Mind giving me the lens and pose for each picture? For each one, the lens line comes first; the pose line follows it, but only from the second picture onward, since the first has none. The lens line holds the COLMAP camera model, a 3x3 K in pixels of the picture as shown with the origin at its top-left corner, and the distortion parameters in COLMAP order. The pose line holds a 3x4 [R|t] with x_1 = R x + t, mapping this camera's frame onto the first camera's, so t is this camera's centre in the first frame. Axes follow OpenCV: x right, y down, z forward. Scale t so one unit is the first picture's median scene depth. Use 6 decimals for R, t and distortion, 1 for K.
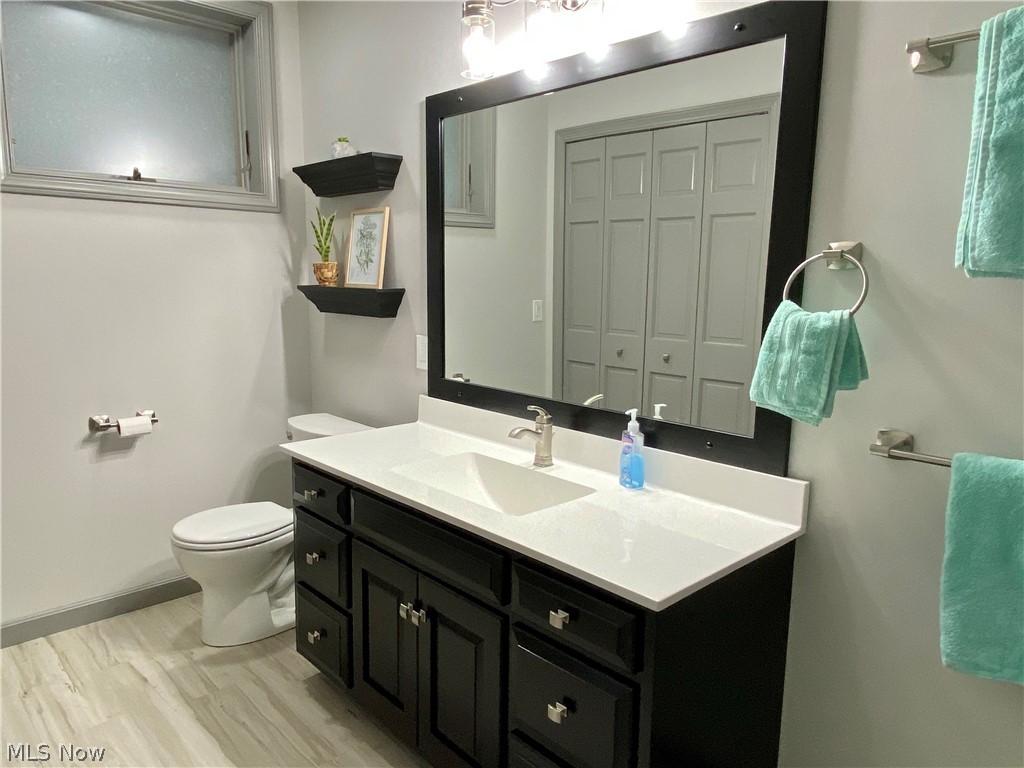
lens RADIAL K [[701.4, 0, 512.0], [0, 701.4, 384.0], [0, 0, 1]] dist [0.064544, -0.059835]
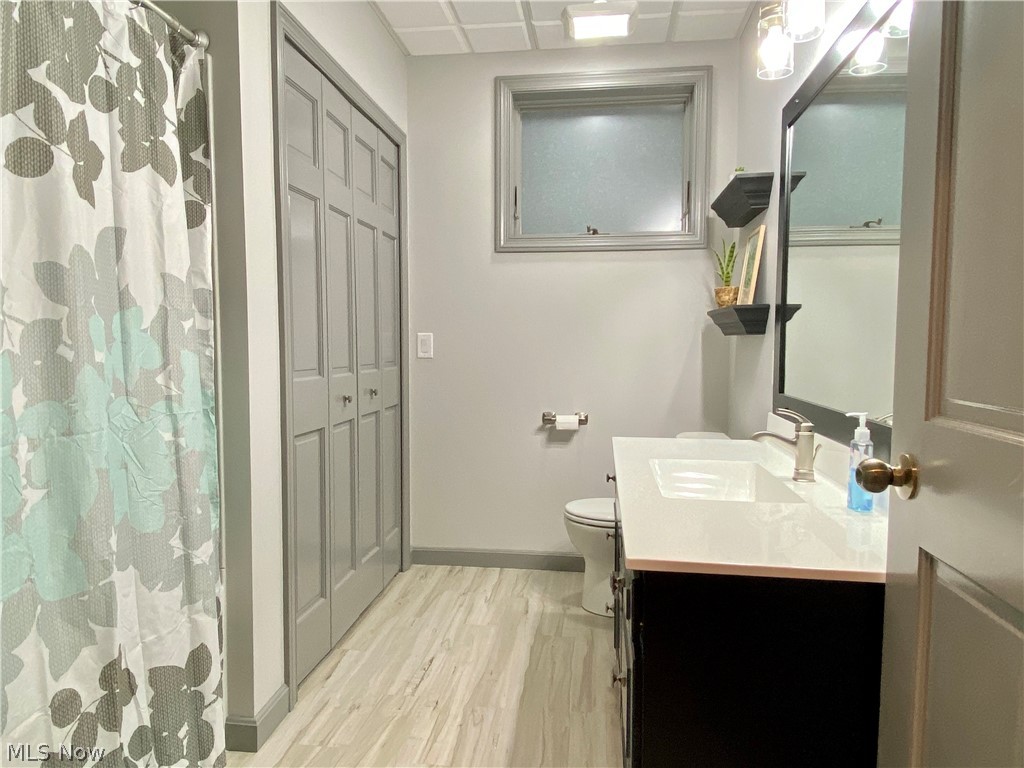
lens RADIAL K [[701.4, 0, 512.0], [0, 701.4, 384.0], [0, 0, 1]] dist [0.064544, -0.059835]
pose [[0.631918, 0.035475, -0.774223, 0.396619], [-0.114112, 0.992323, -0.047670, 0.064262], [0.766589, 0.118472, 0.631115, 0.116742]]
